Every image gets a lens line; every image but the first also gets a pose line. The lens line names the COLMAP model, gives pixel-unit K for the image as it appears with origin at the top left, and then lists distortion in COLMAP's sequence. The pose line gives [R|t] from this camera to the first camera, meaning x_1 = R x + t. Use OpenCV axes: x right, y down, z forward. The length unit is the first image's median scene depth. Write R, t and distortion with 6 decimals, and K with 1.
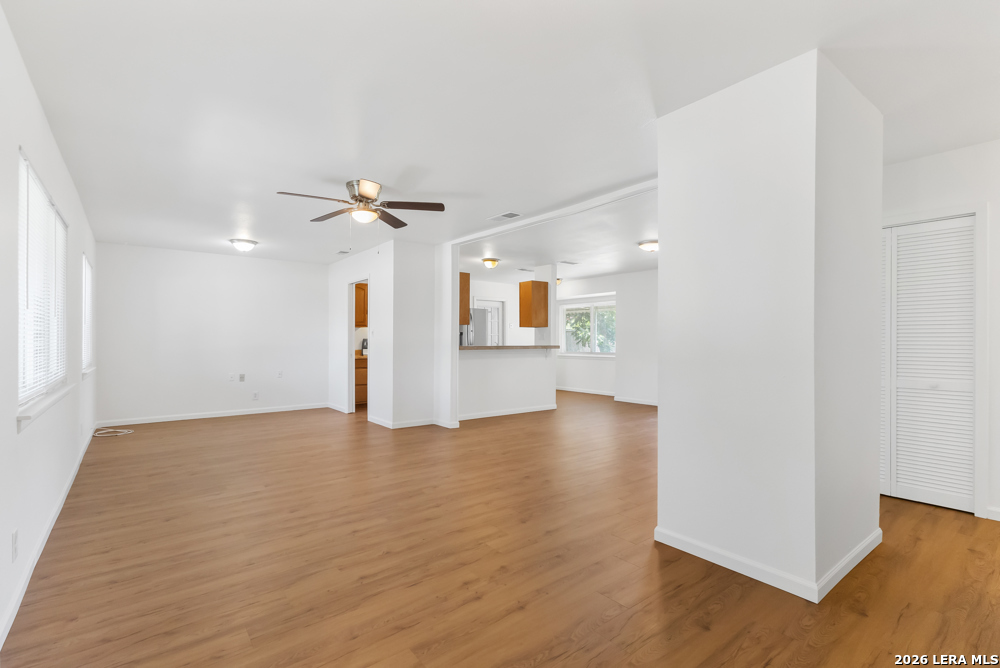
lens RADIAL K [[460.9, 0, 500.0], [0, 460.9, 334.0], [0, 0, 1]] dist [-0.001432, 0.000106]
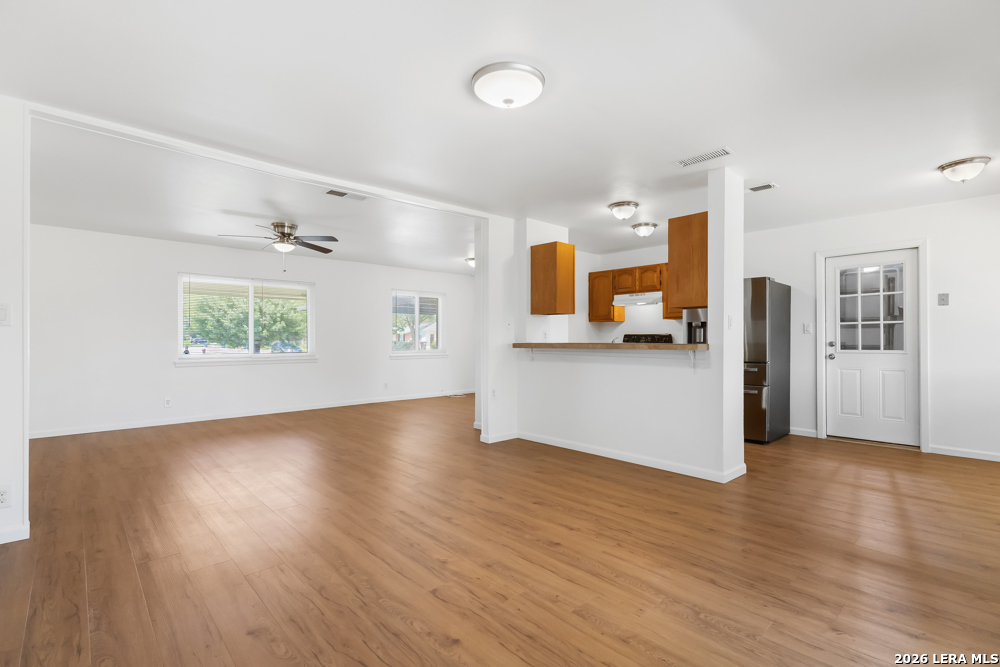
lens RADIAL K [[460.9, 0, 500.0], [0, 460.9, 333.5], [0, 0, 1]] dist [-0.001432, 0.000106]
pose [[0.095041, -0.005171, -0.995460, 0.558295], [0.007749, 0.999960, -0.004455, 0.014161], [0.995443, -0.007290, 0.095078, 0.742060]]
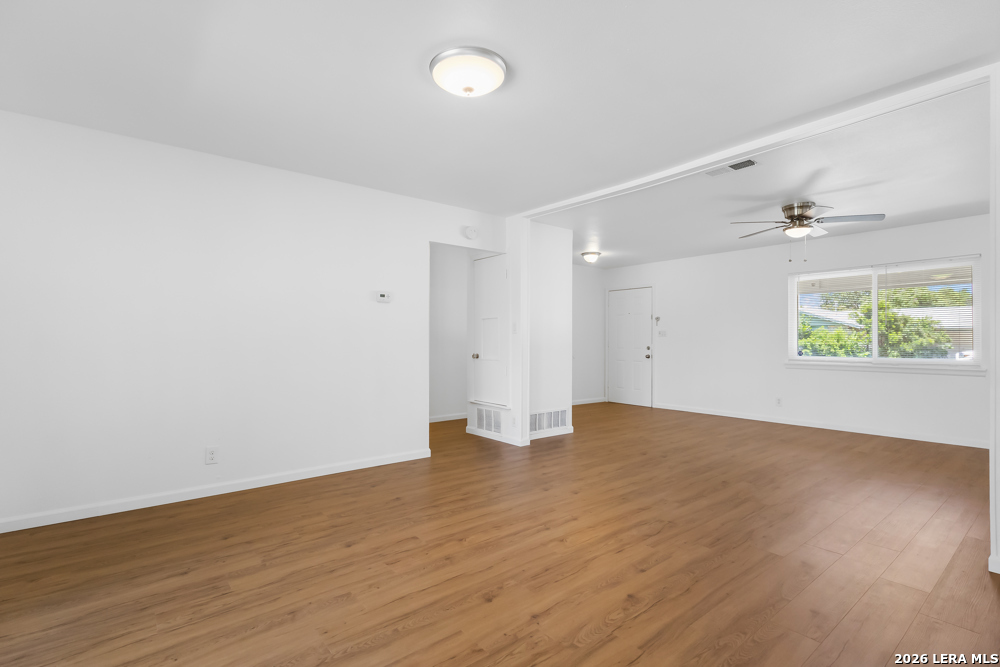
lens RADIAL K [[473.1, 0, 497.4], [0, 473.1, 351.9], [0, 0, 1]] dist [0.003429, 0.000420]
pose [[-0.999701, 0.006475, -0.023587, 0.240037], [0.006020, 0.999795, 0.019332, 0.016948], [0.023707, 0.019184, -0.999535, 1.073875]]
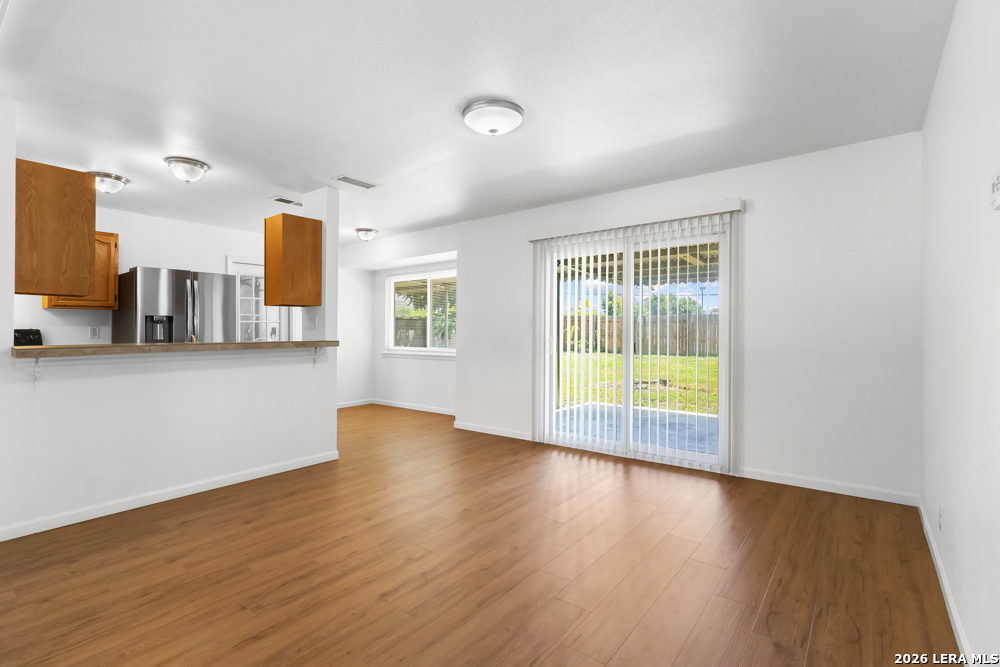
lens RADIAL K [[482.7, 0, 498.7], [0, 482.7, 328.3], [0, 0, 1]] dist [-0.001031, -0.000121]
pose [[0.968744, -0.000378, 0.248062, 0.164686], [-0.003421, 0.999883, 0.014884, 0.001619], [-0.248039, -0.015267, 0.968630, 0.412991]]
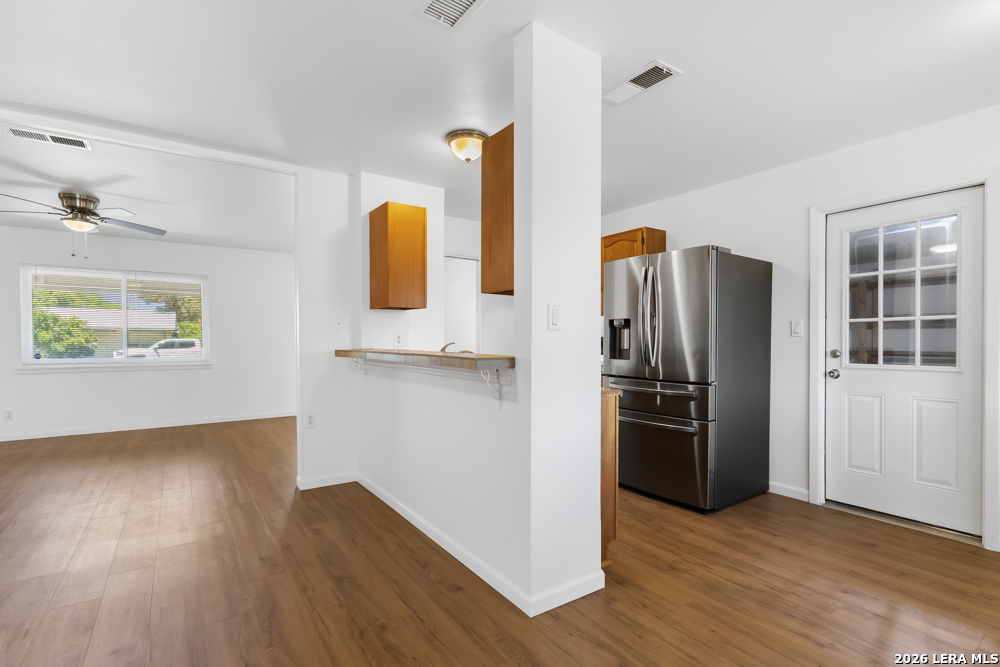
lens RADIAL K [[465.3, 0, 504.6], [0, 465.3, 340.3], [0, 0, 1]] dist [-0.001257, -0.000374]
pose [[-0.040881, 0.008049, -0.999132, 0.369980], [0.005937, 0.999952, 0.007813, 0.013044], [0.999146, -0.005612, -0.040927, 1.003517]]
